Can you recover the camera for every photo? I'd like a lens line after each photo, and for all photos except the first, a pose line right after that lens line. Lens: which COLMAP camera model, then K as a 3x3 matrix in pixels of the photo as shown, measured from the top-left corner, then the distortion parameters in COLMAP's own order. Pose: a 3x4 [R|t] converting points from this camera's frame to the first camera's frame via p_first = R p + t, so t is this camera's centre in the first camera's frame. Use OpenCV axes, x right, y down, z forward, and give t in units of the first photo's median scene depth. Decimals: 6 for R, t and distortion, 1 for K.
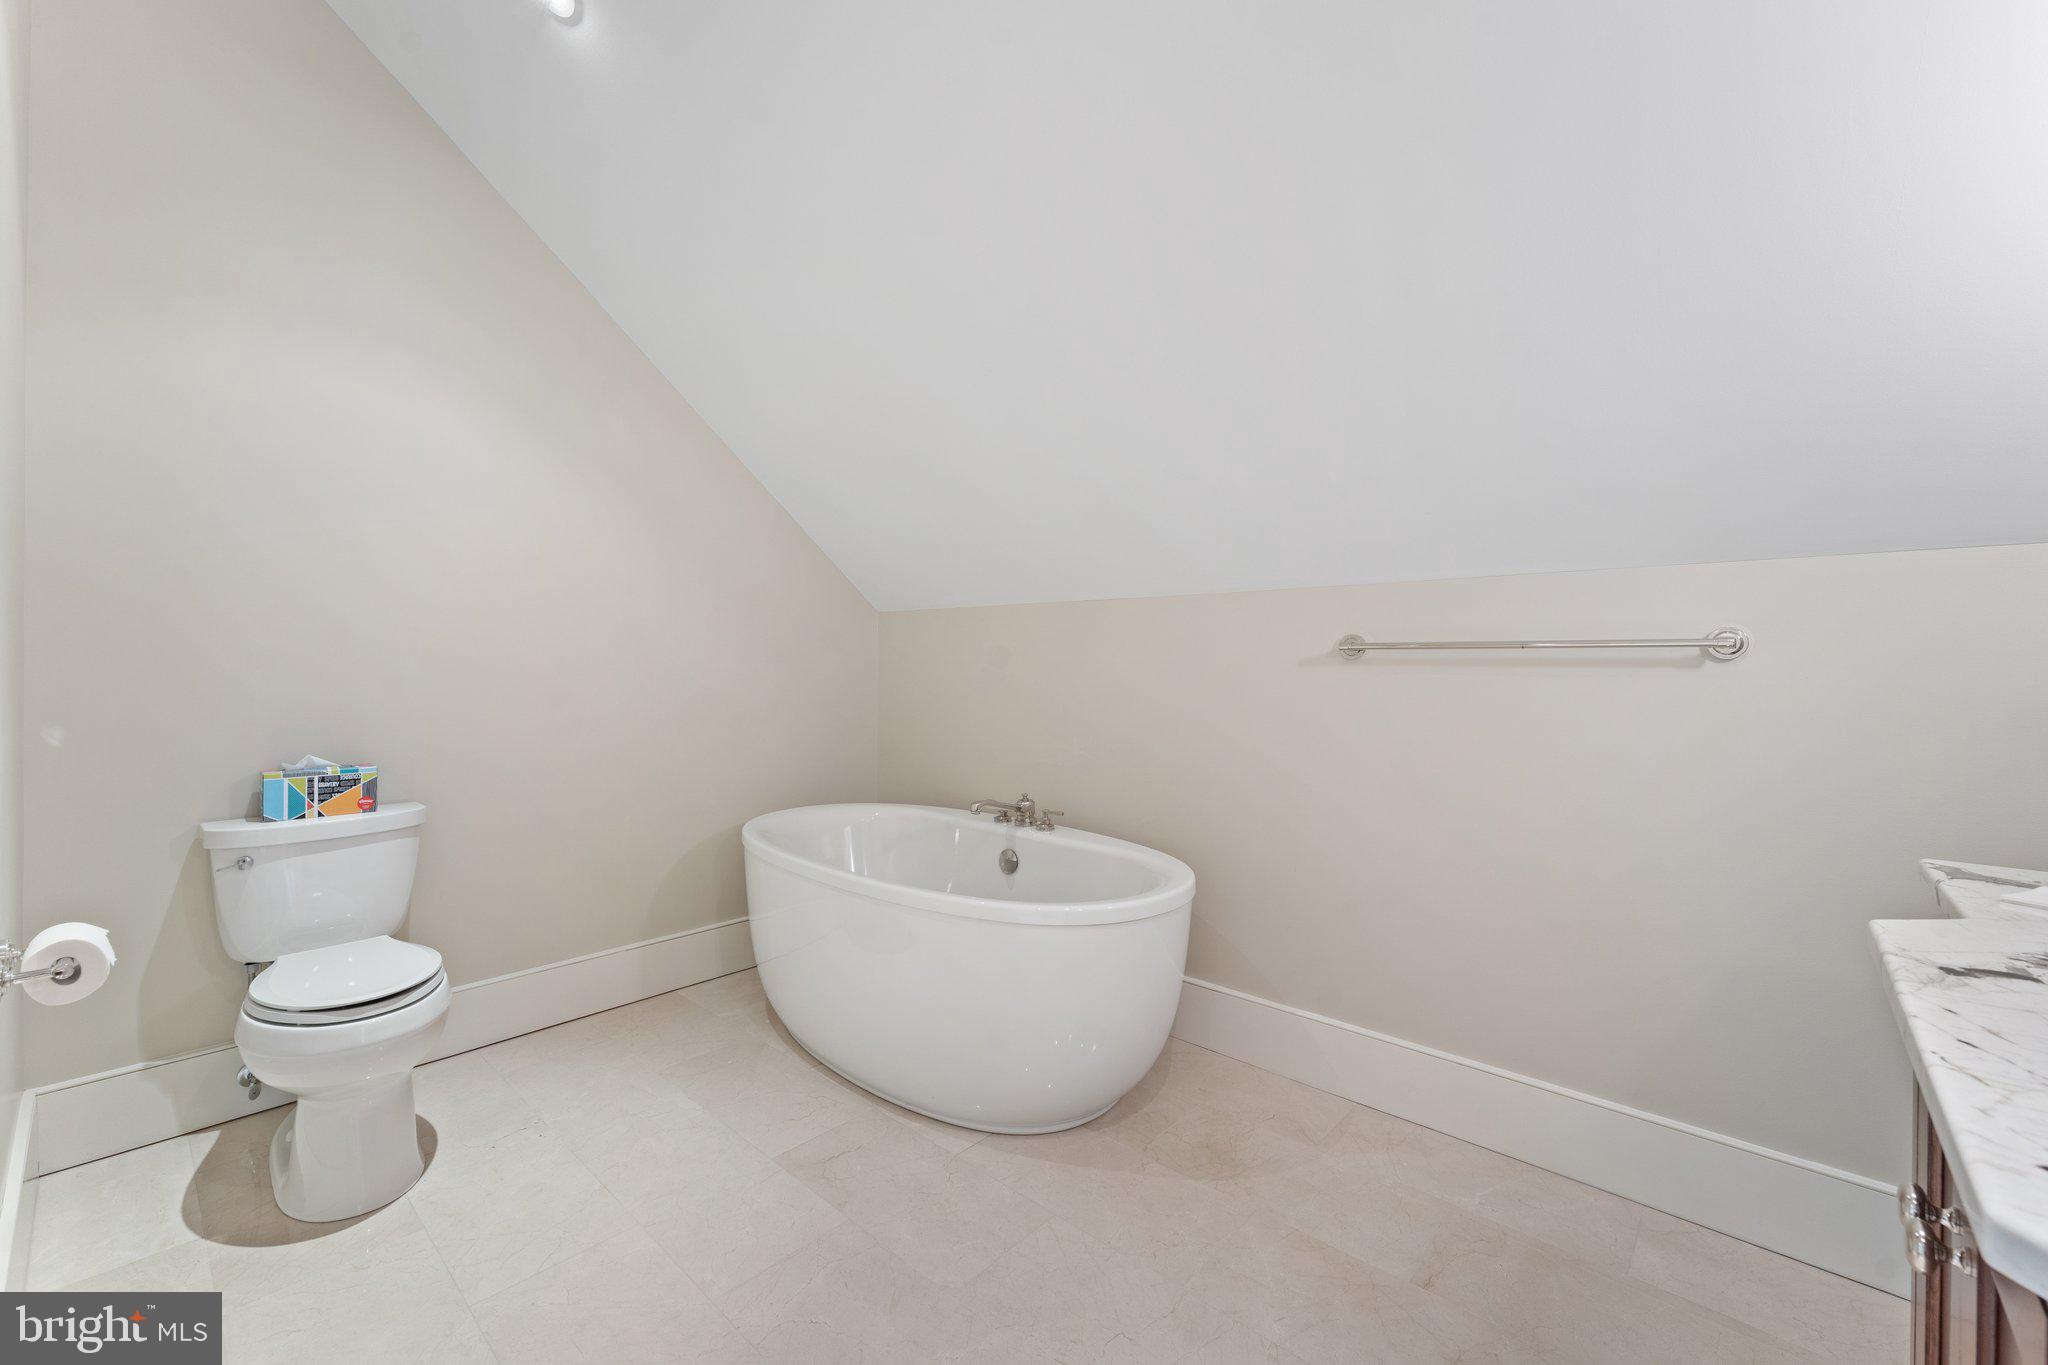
lens RADIAL K [[831.1, 0, 1020.4], [0, 831.1, 670.5], [0, 0, 1]] dist [0.002019, -0.000151]
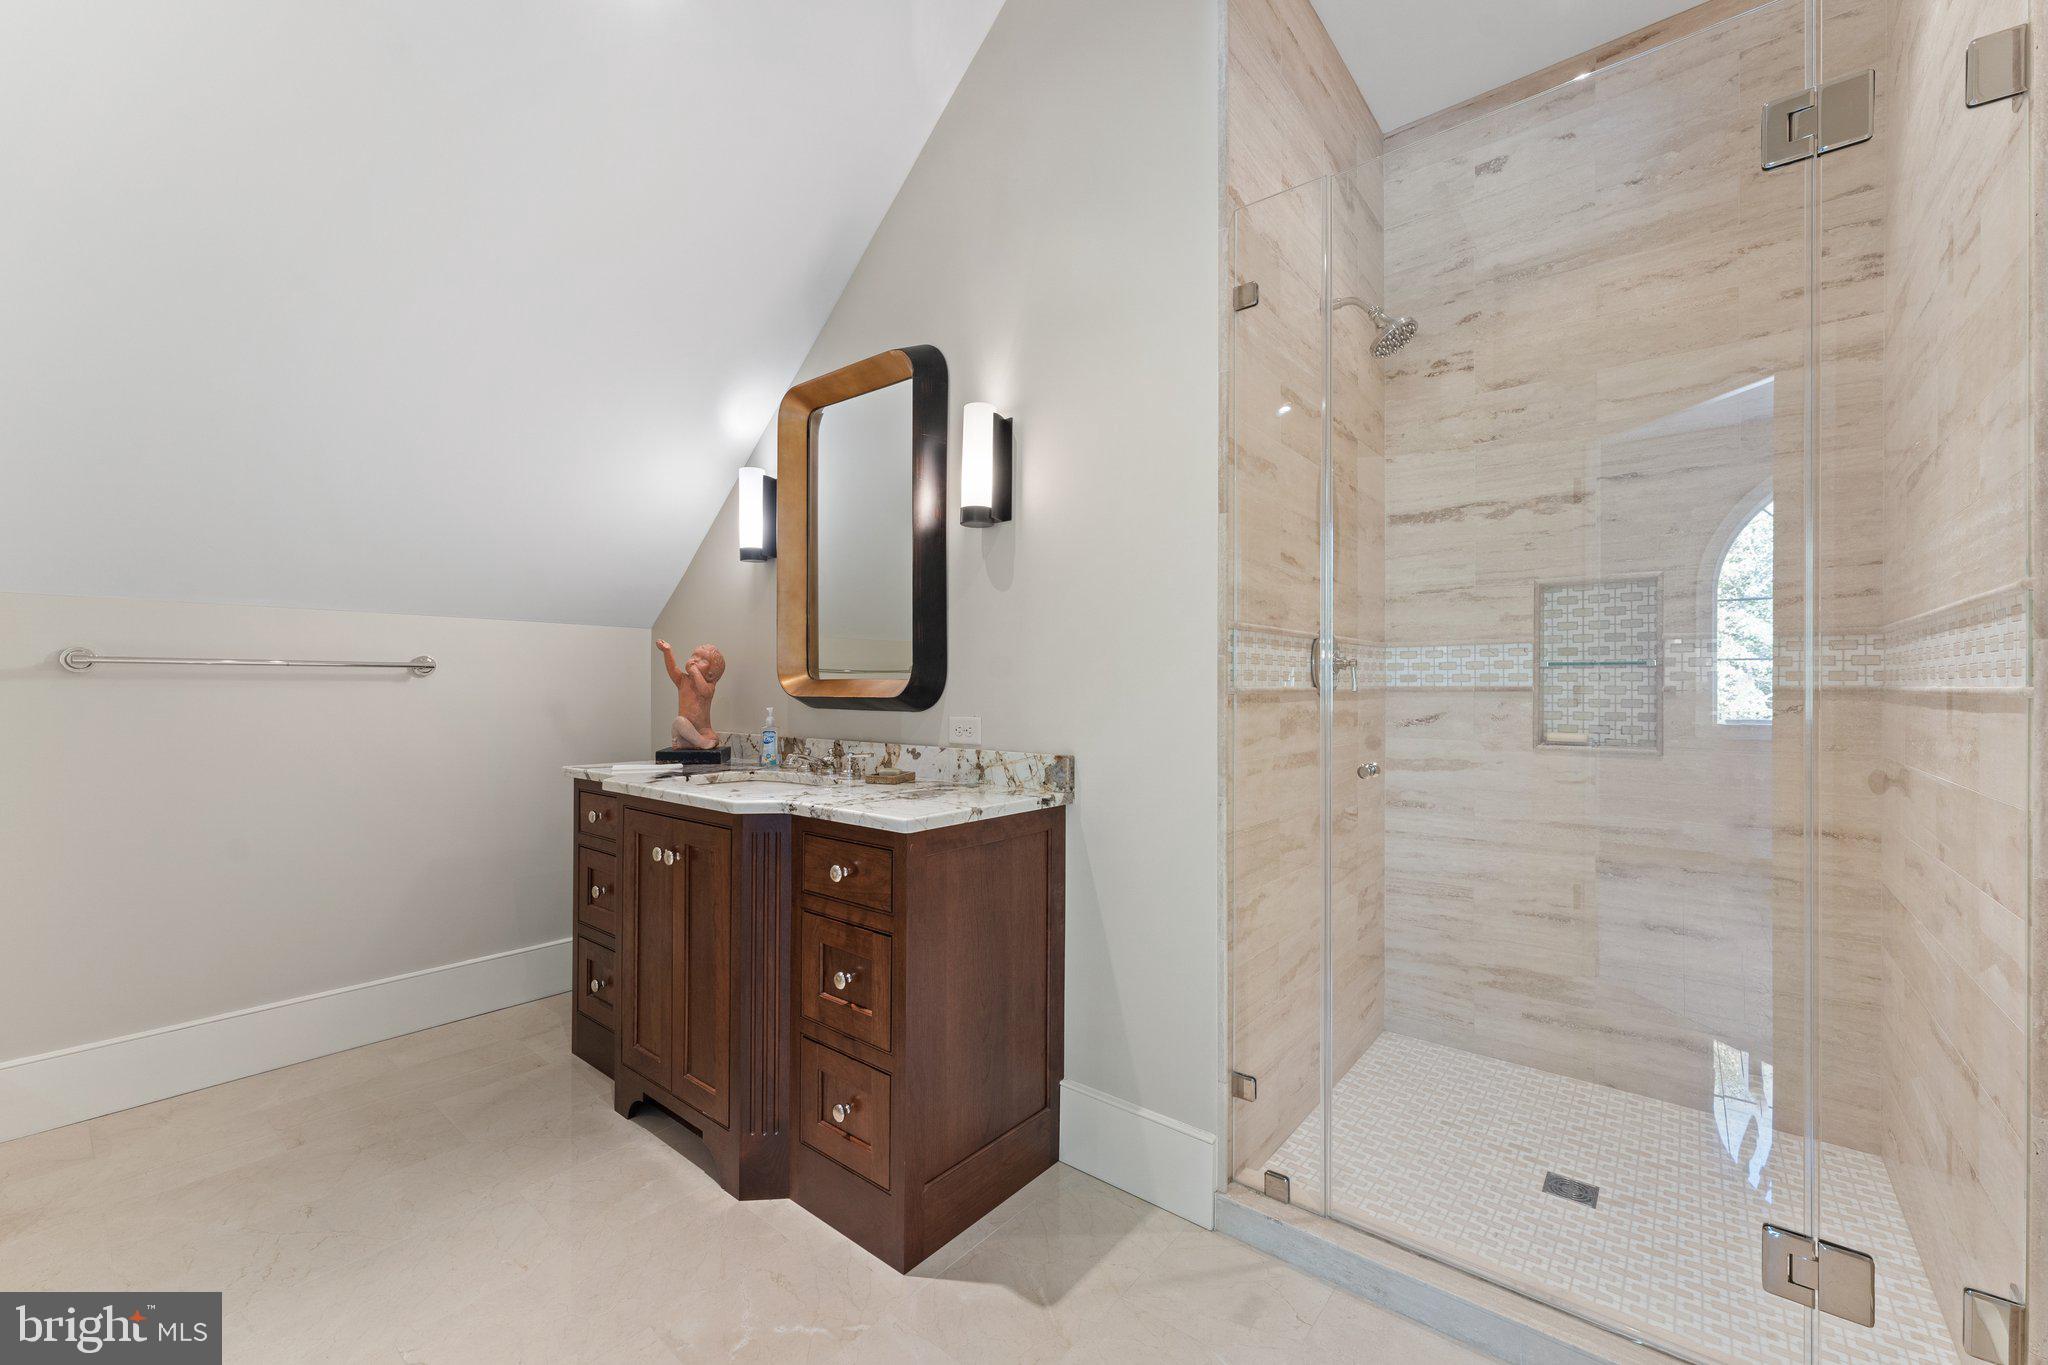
lens RADIAL K [[831.1, 0, 1020.7], [0, 831.1, 681.9], [0, 0, 1]] dist [0.002019, -0.000151]
pose [[-0.055994, -0.000485, 0.998431, -0.809453], [0.011926, 0.999928, 0.001155, 0.011029], [-0.998360, 0.011972, -0.055985, -0.075845]]
